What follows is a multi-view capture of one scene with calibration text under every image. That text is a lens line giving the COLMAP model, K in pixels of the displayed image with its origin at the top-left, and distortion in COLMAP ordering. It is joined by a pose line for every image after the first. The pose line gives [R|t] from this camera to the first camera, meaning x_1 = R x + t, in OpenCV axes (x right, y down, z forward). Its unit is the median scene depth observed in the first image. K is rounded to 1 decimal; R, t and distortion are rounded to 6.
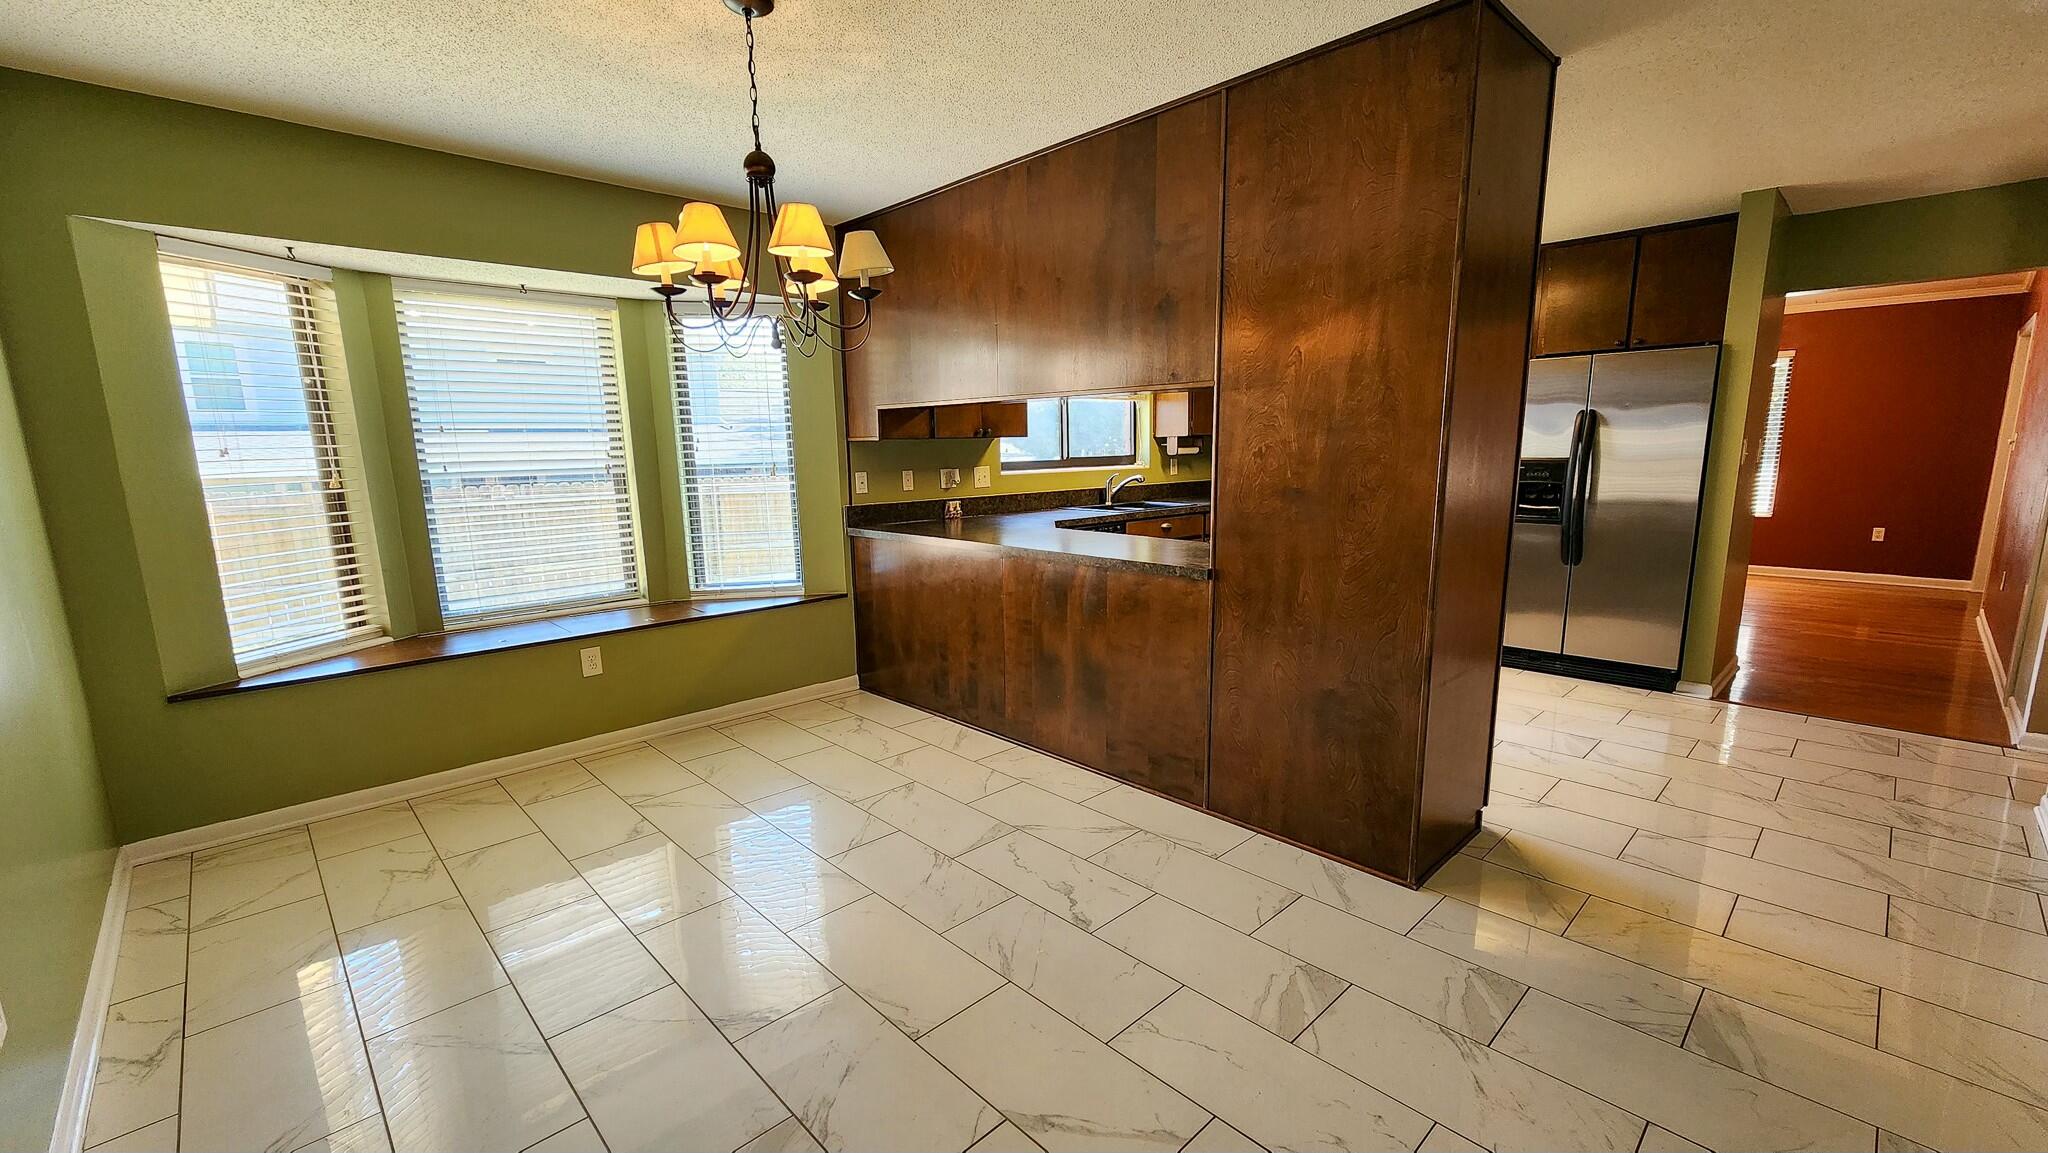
lens RADIAL K [[843.2, 0, 1018.1], [0, 843.2, 588.7], [0, 0, 1]] dist [0.003474, 0.000138]
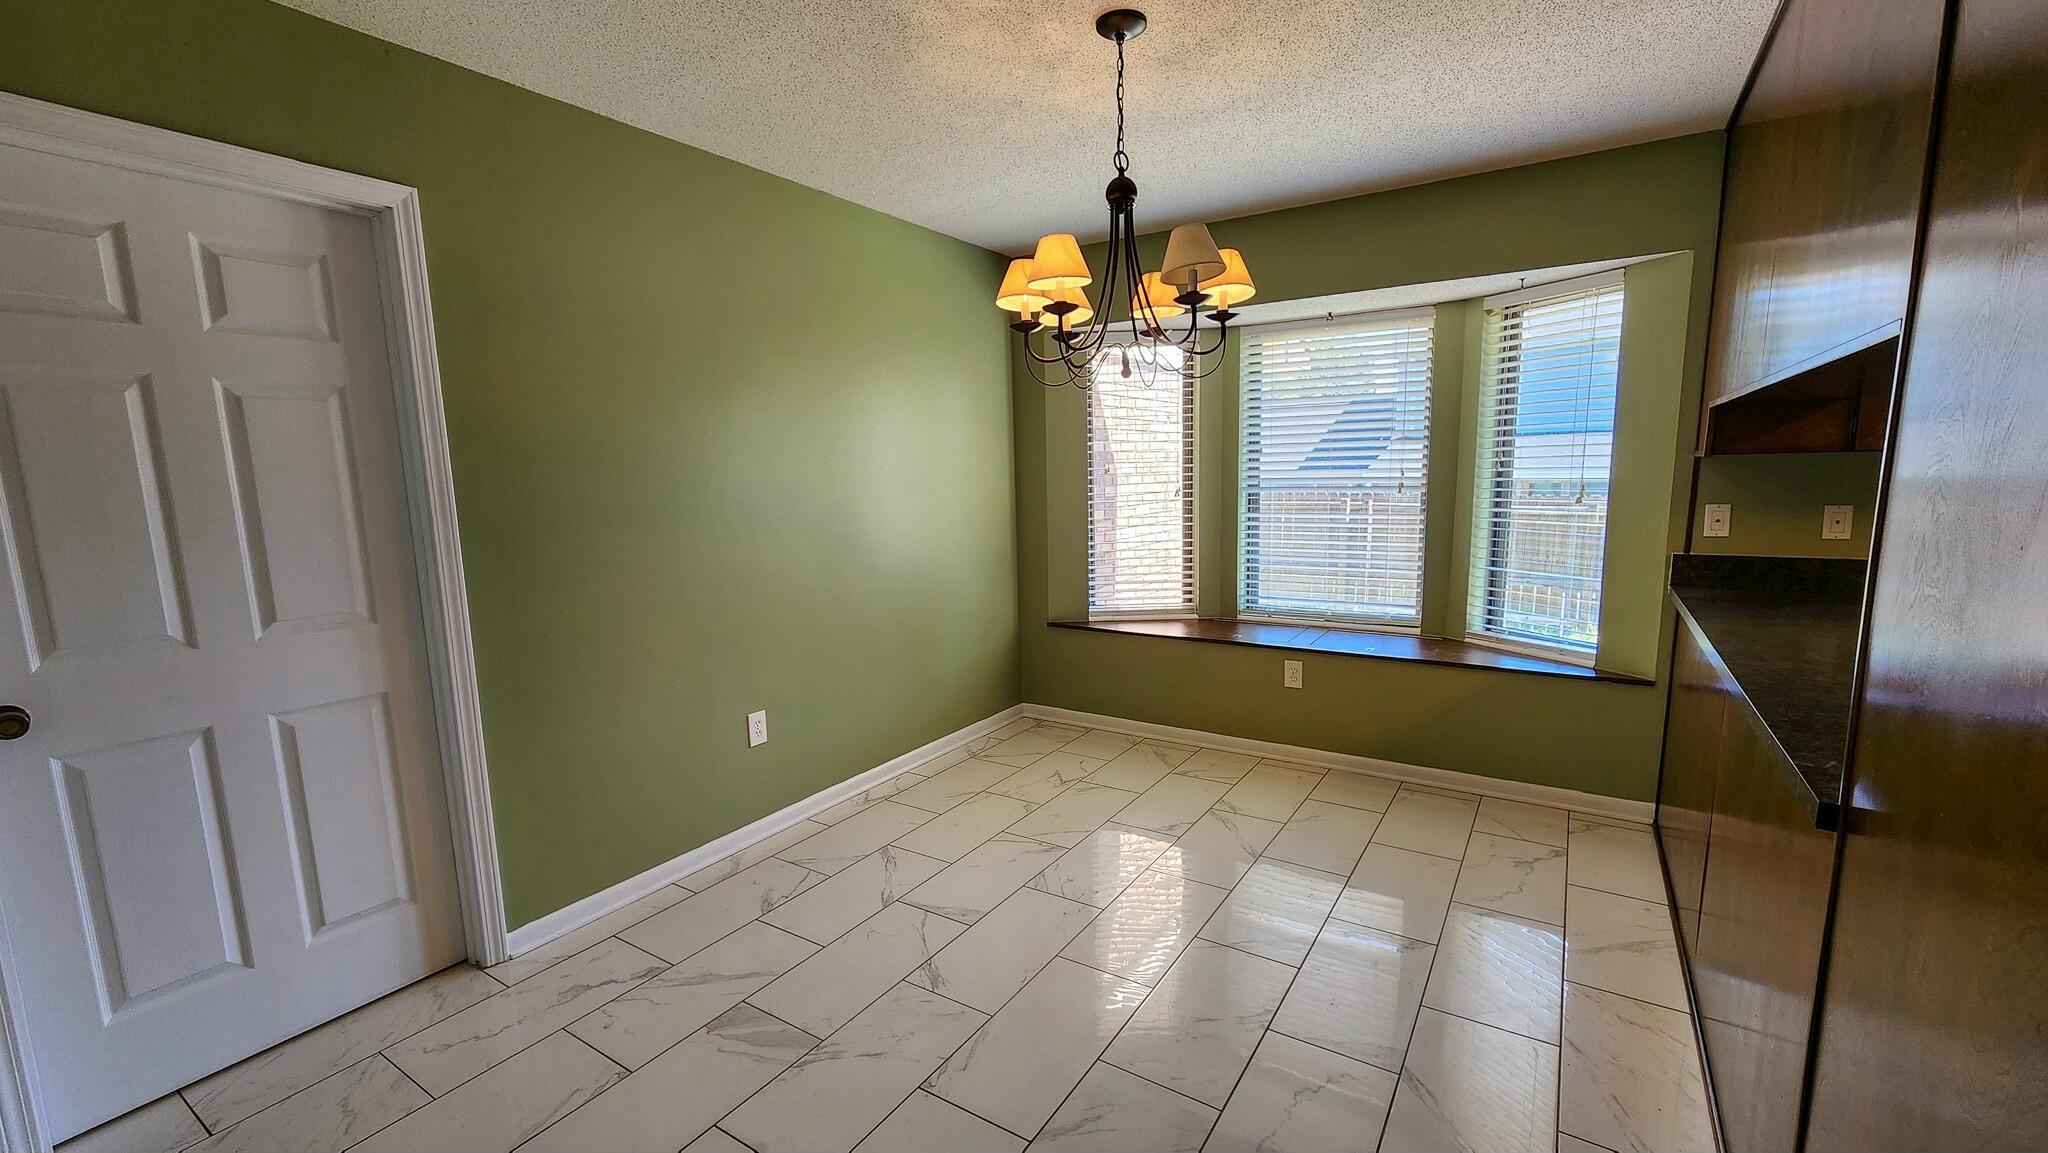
lens RADIAL K [[843.2, 0, 1021.0], [0, 843.2, 582.9], [0, 0, 1]] dist [0.003474, 0.000138]
pose [[0.231525, 0.141616, -0.962466, 0.357381], [-0.150934, 0.982597, 0.108270, -0.076459], [0.961049, 0.120202, 0.248871, 0.372970]]
